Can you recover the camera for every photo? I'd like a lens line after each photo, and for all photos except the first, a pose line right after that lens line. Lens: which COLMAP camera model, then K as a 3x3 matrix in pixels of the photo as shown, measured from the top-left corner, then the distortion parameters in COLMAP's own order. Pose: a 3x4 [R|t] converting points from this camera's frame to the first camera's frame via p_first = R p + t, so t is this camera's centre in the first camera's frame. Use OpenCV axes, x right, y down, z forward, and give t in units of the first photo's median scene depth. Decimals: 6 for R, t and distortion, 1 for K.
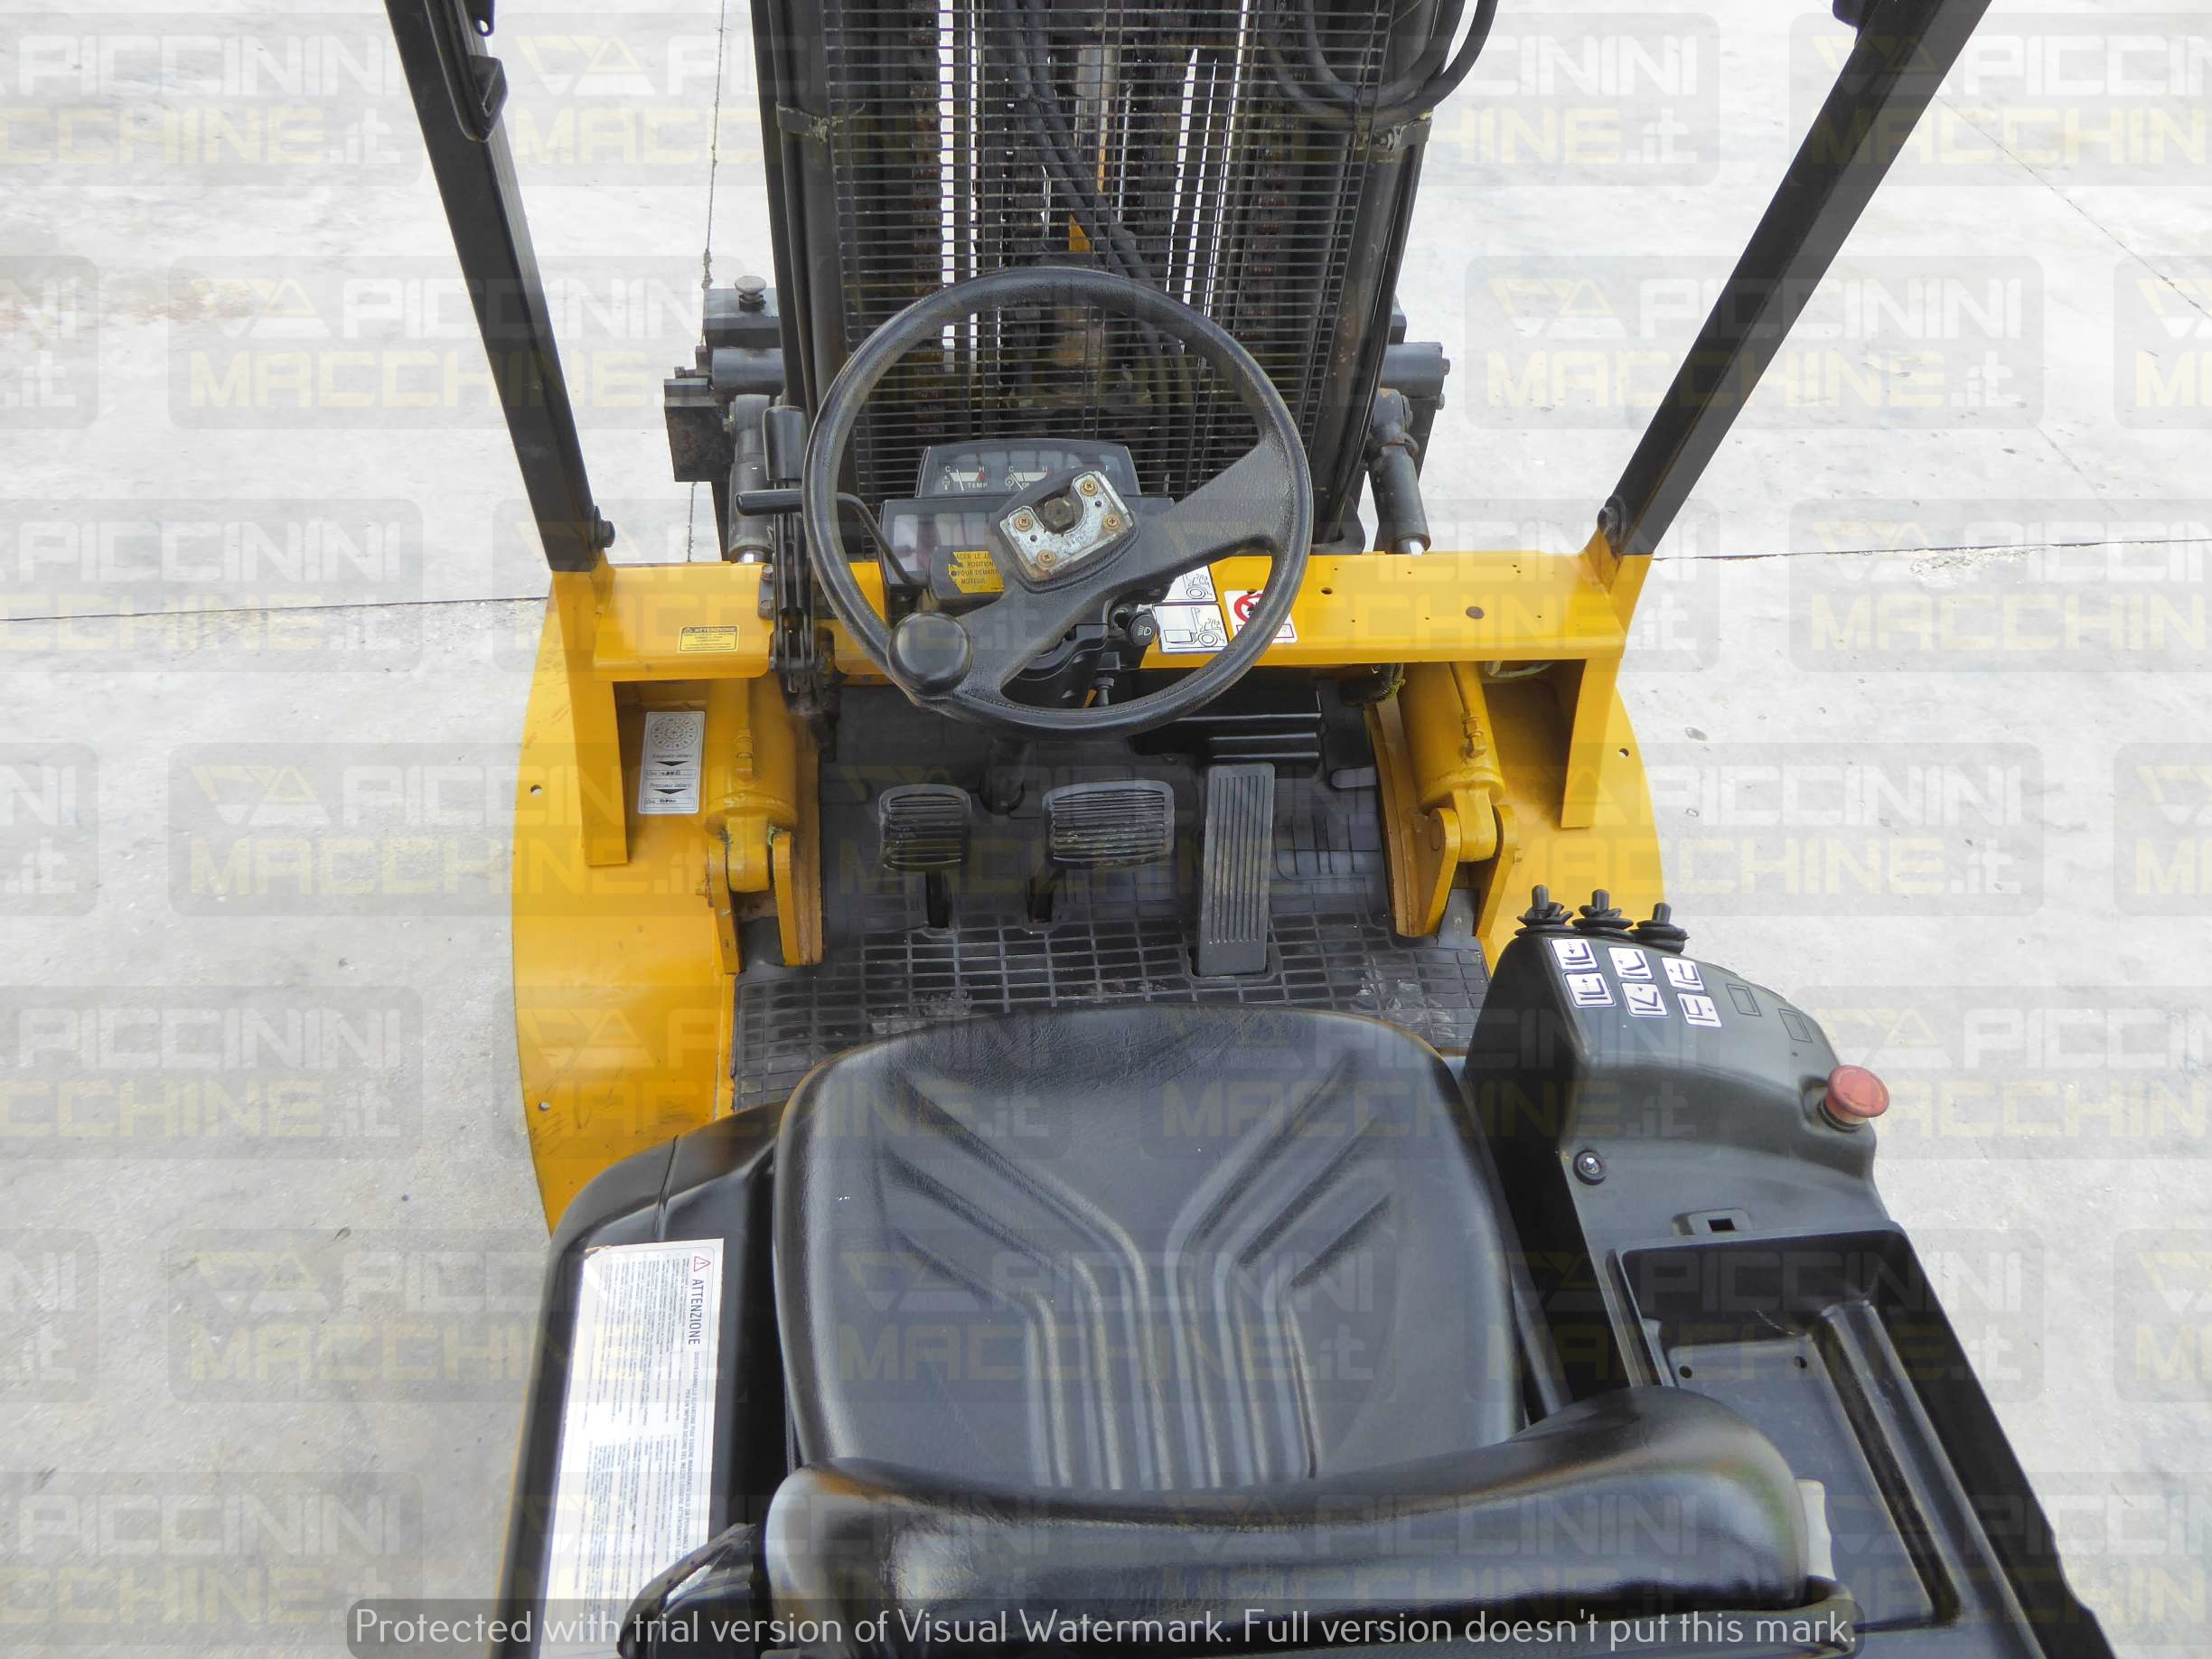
lens RADIAL K [[1591.5, 0, 1117.9], [0, 1591.5, 823.1], [0, 0, 1]] dist [-0.057531, 0.052873]
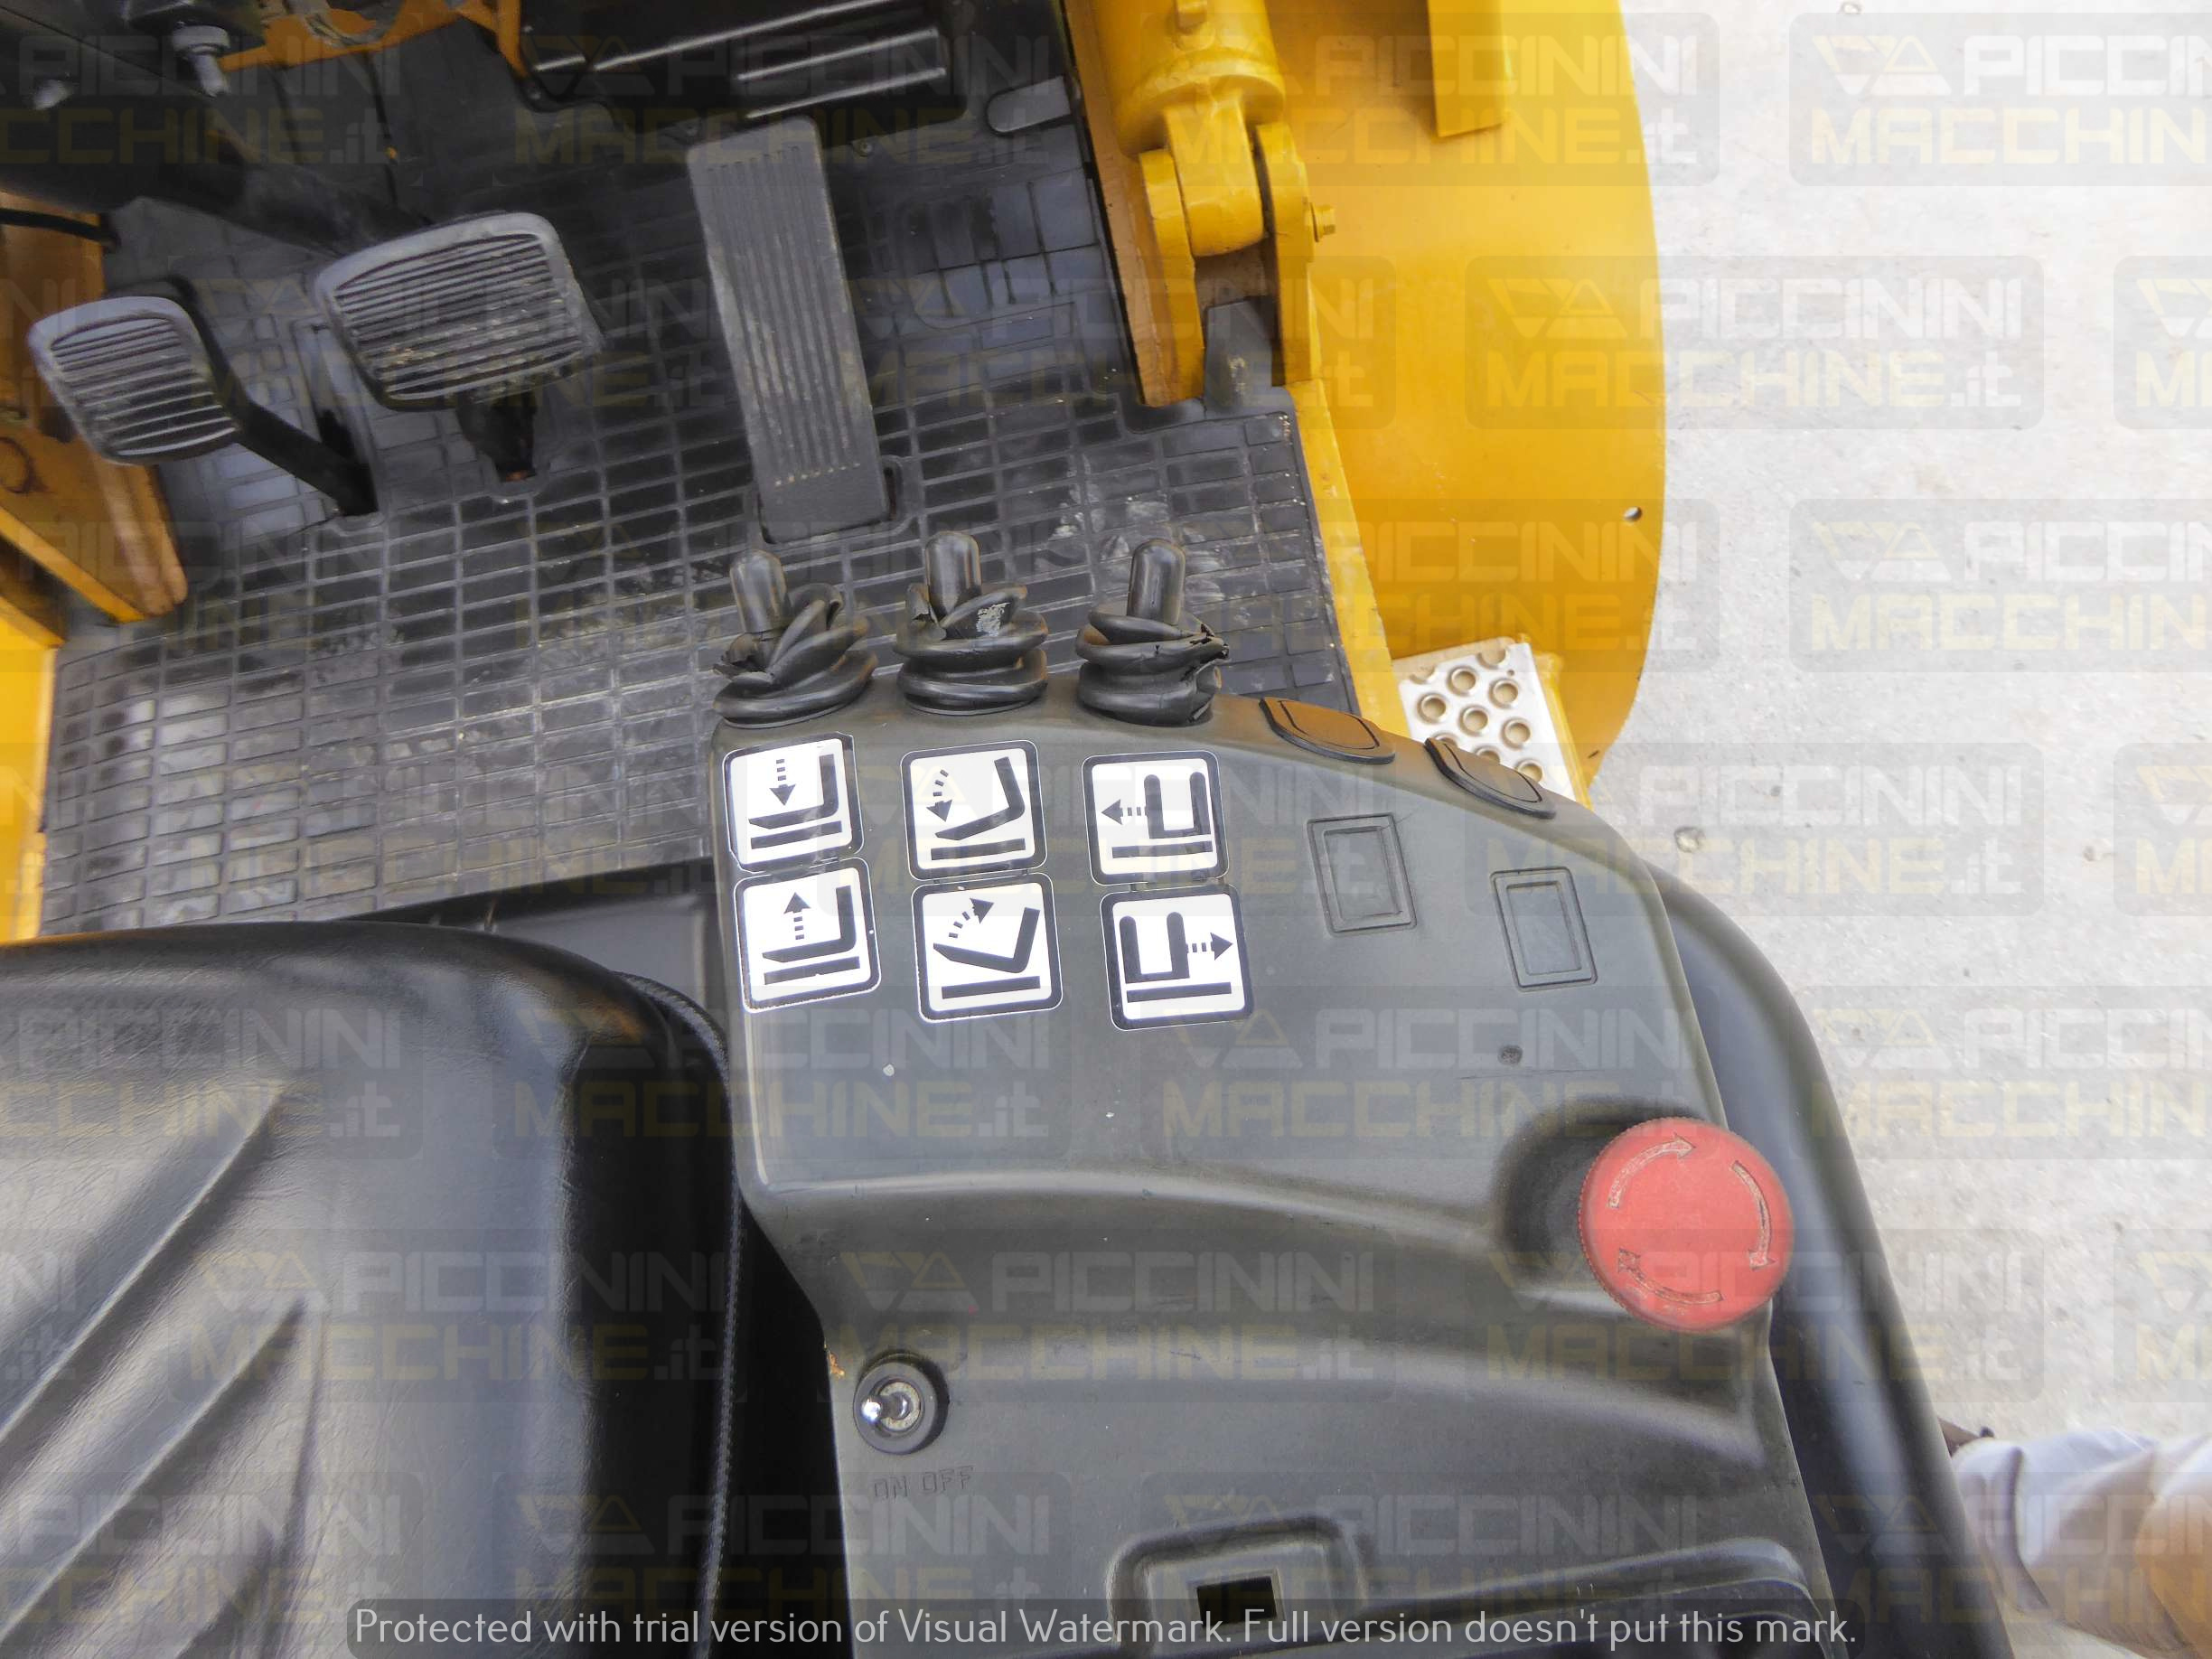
lens RADIAL K [[1568.5, 0, 1136.7], [0, 1568.5, 828.6], [0, 0, 1]] dist [-0.028761, 0.006887]
pose [[0.980539, -0.099476, -0.169259, 0.260624], [0.161131, 0.900309, 0.404327, -0.017056], [0.112164, -0.423732, 0.898816, 0.464821]]
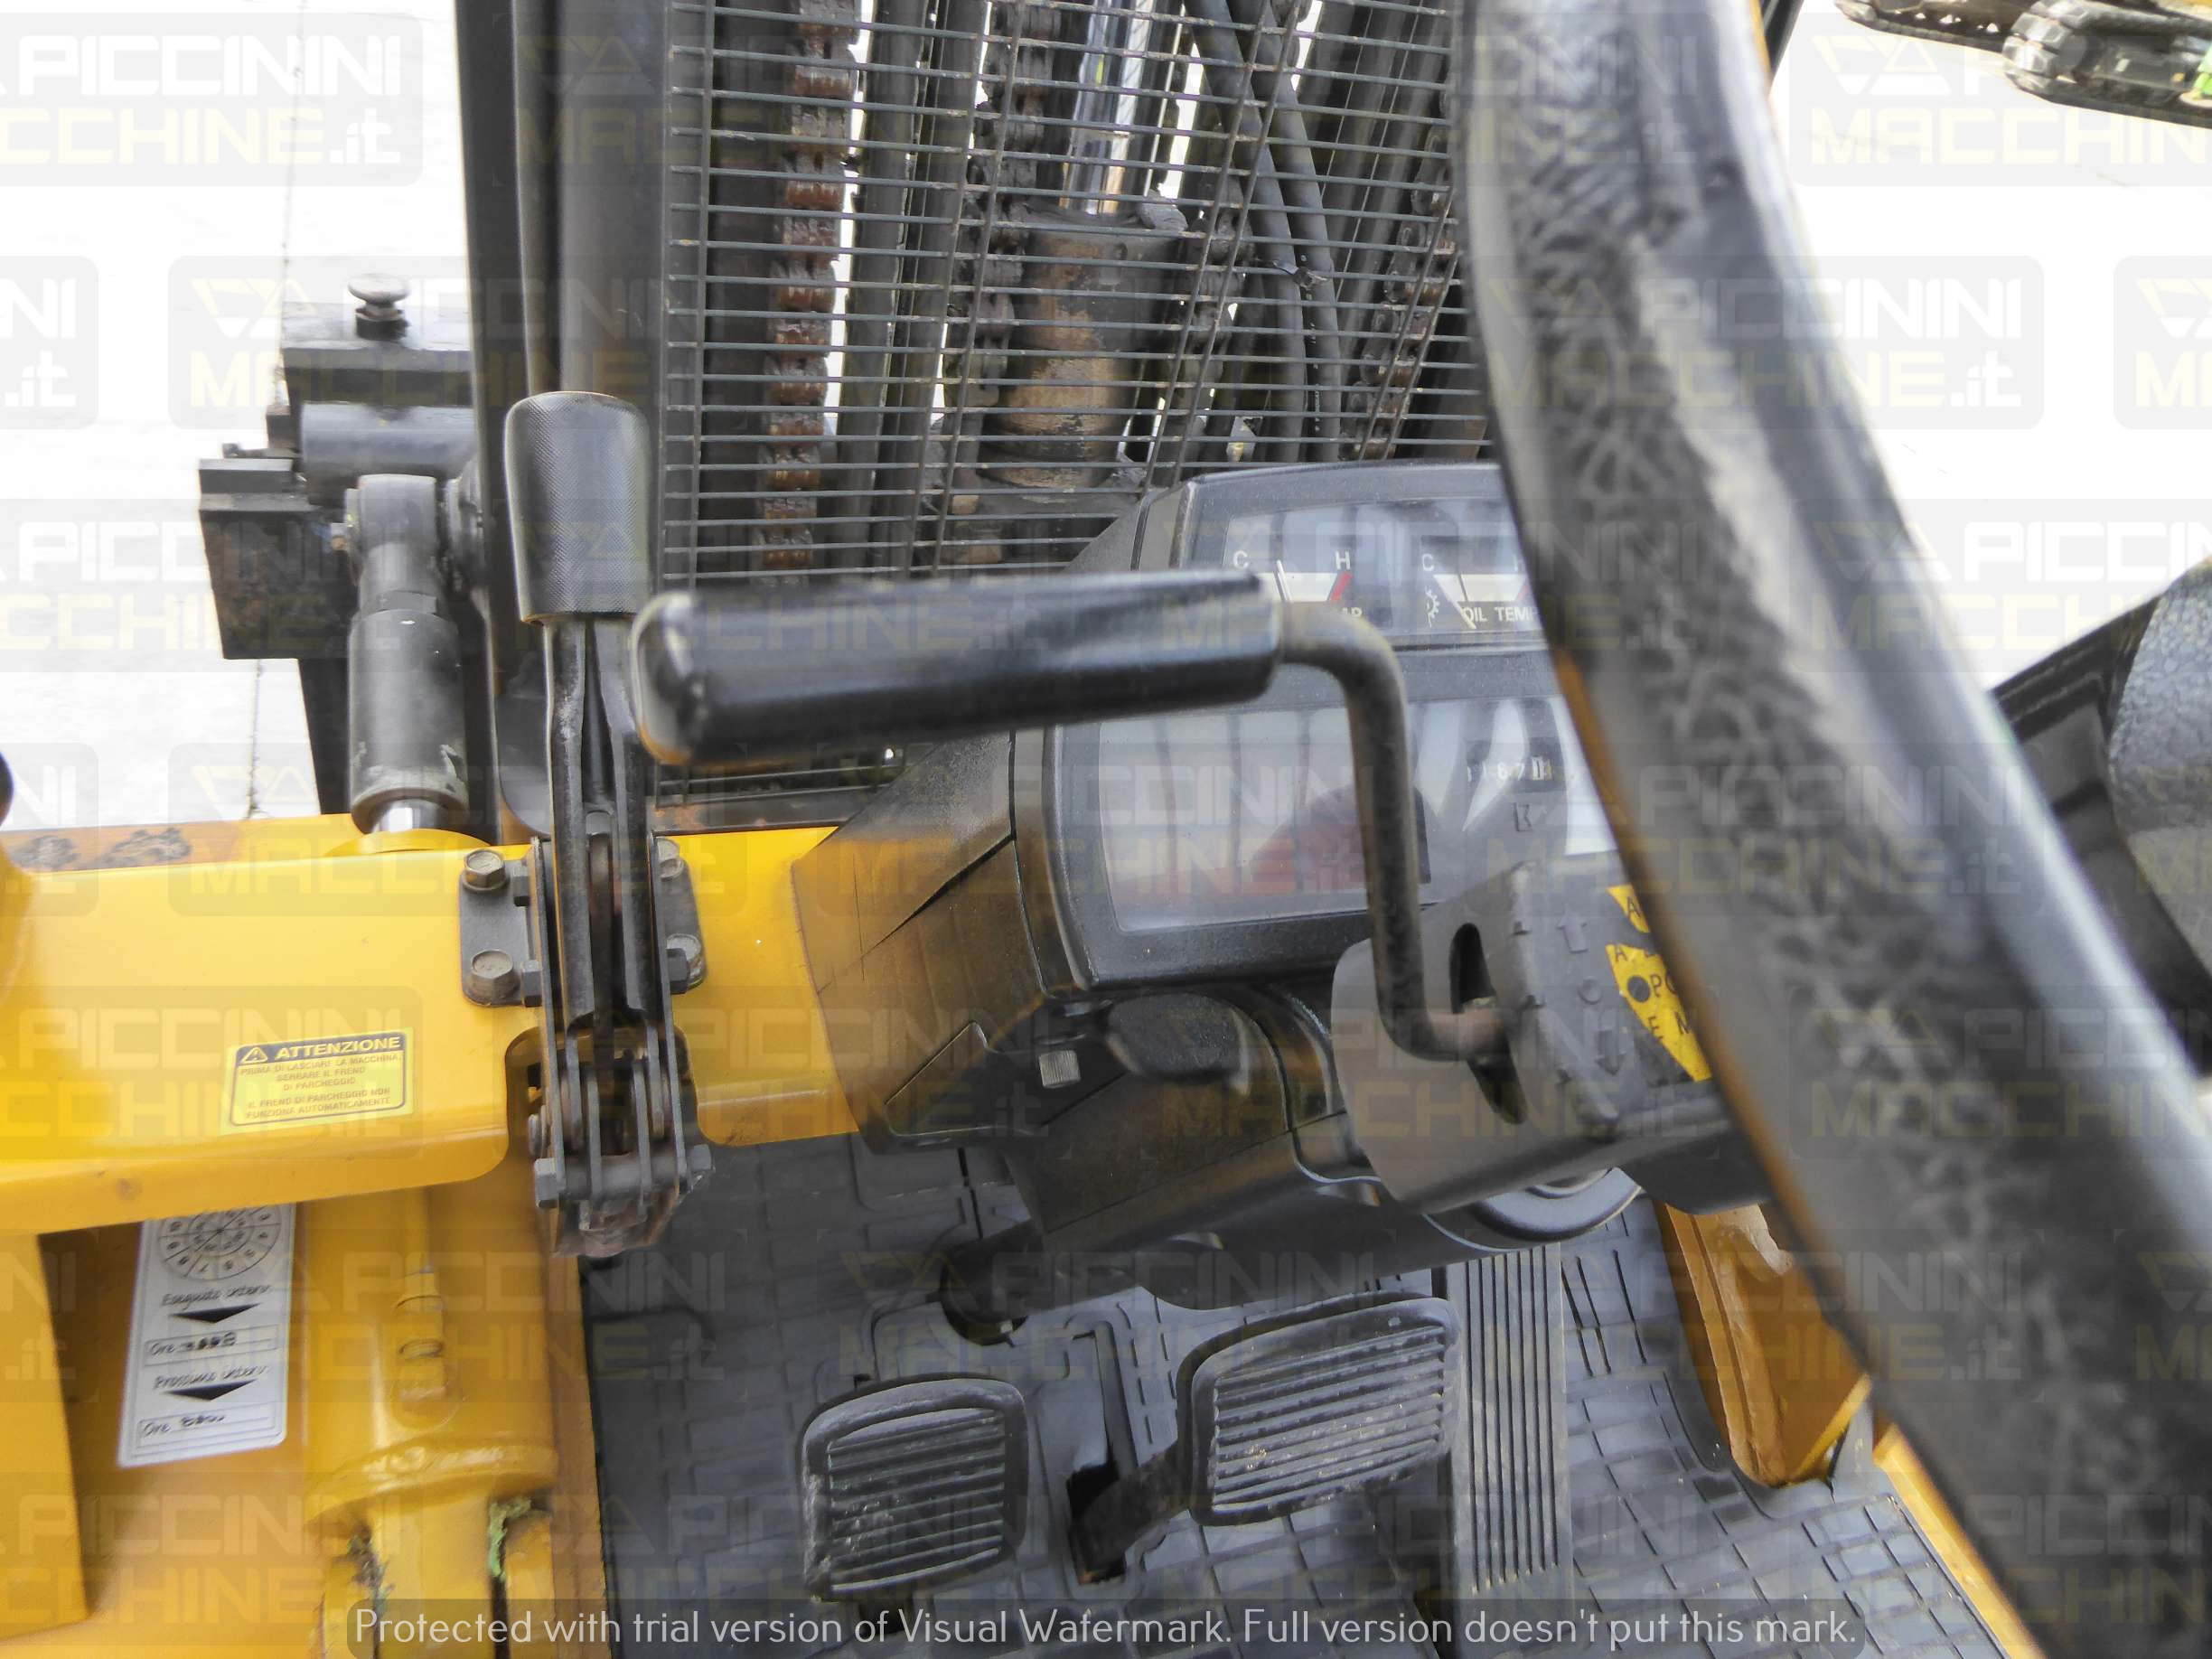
lens RADIAL K [[1568.5, 0, 1136.7], [0, 1568.5, 828.6], [0, 0, 1]] dist [-0.028761, 0.006887]
pose [[0.967046, -0.036026, 0.252038, -0.147930], [0.064992, 0.992072, -0.107563, -0.106995], [-0.246165, 0.120399, 0.961721, 0.543573]]
